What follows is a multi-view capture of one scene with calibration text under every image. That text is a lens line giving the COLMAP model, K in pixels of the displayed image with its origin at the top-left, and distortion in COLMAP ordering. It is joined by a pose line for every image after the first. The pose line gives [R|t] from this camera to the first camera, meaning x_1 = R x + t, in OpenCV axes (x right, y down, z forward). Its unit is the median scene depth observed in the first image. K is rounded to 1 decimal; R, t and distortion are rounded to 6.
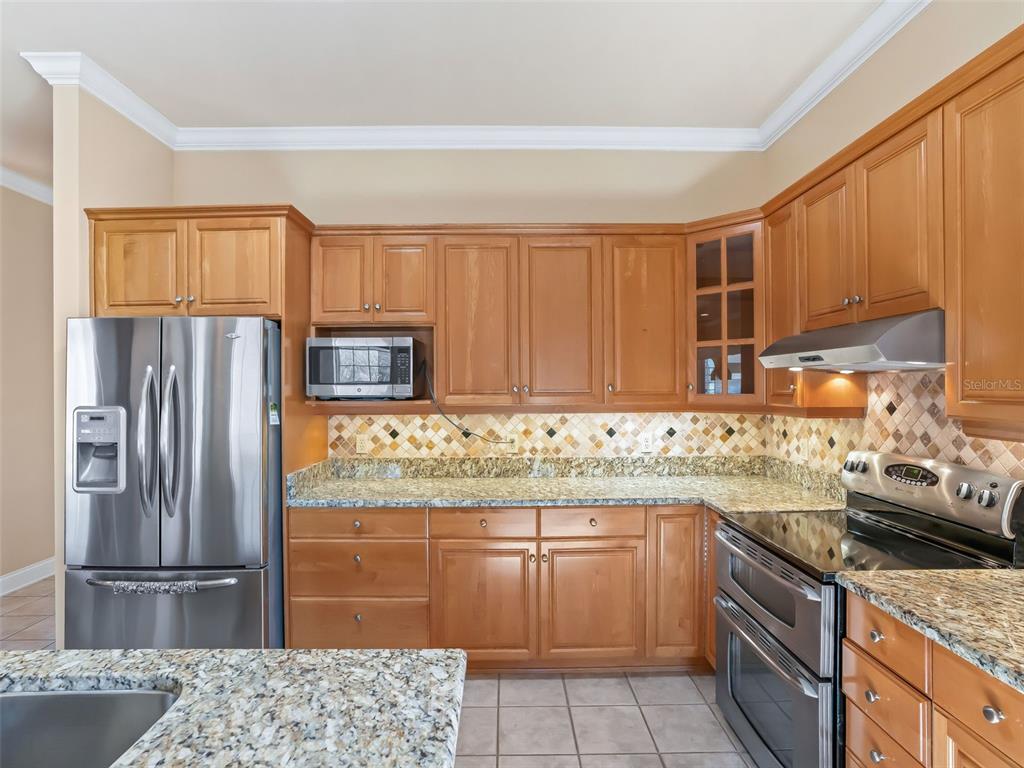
lens RADIAL K [[527.3, 0, 512.0], [0, 527.3, 384.0], [0, 0, 1]] dist [-0.025842, 0.000496]
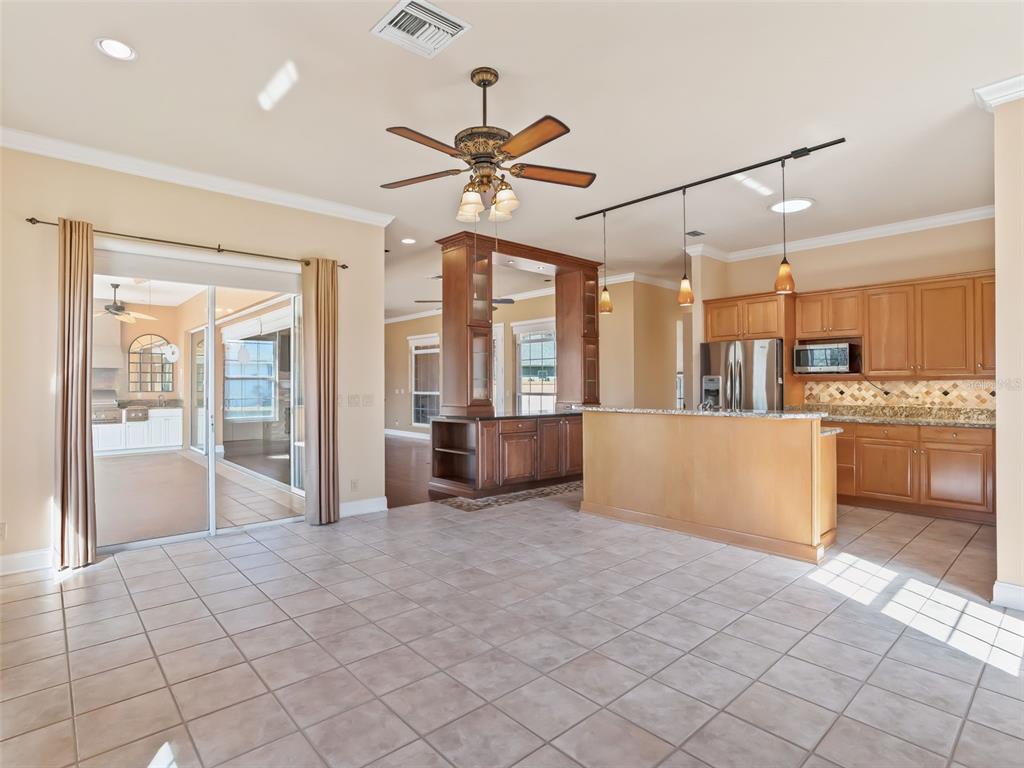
lens RADIAL K [[527.3, 0, 512.4], [0, 527.3, 382.6], [0, 0, 1]] dist [-0.012927, 0.000787]
pose [[0.665974, -0.001330, -0.745973, 0.419352], [0.003620, 0.999992, 0.001449, 0.053341], [0.745966, -0.003665, 0.665974, -1.216737]]
